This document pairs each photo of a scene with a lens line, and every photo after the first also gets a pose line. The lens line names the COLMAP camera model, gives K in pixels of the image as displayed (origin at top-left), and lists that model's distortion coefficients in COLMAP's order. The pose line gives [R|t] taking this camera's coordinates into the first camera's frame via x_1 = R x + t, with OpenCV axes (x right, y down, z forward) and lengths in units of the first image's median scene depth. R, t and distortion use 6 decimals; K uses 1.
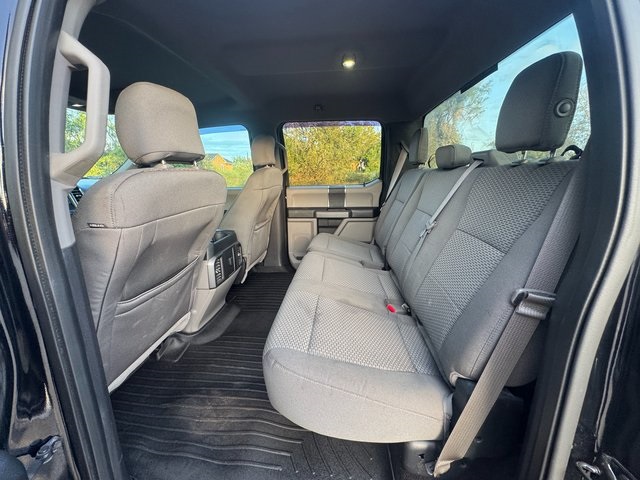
lens RADIAL K [[257.4, 0, 319.6], [0, 257.4, 242.1], [0, 0, 1]] dist [-0.000206, -0.000594]
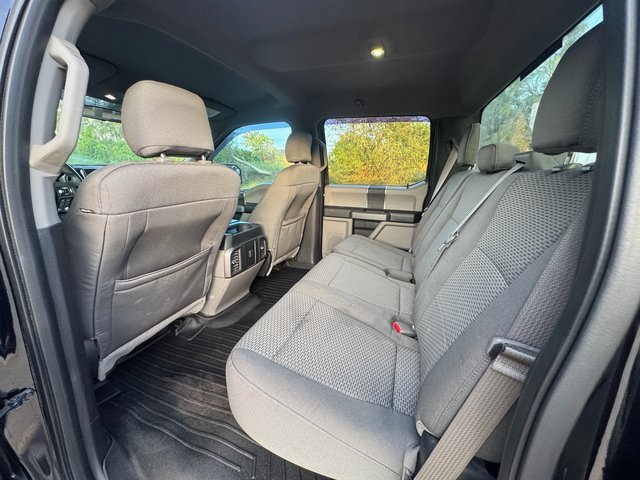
lens RADIAL K [[257.4, 0, 320.2], [0, 257.4, 241.7], [0, 0, 1]] dist [-0.000206, -0.000594]
pose [[0.967890, 0.100964, -0.230205, 0.197602], [-0.099319, 0.994879, 0.018754, -0.026396], [0.230920, 0.004712, 0.972961, 0.074285]]
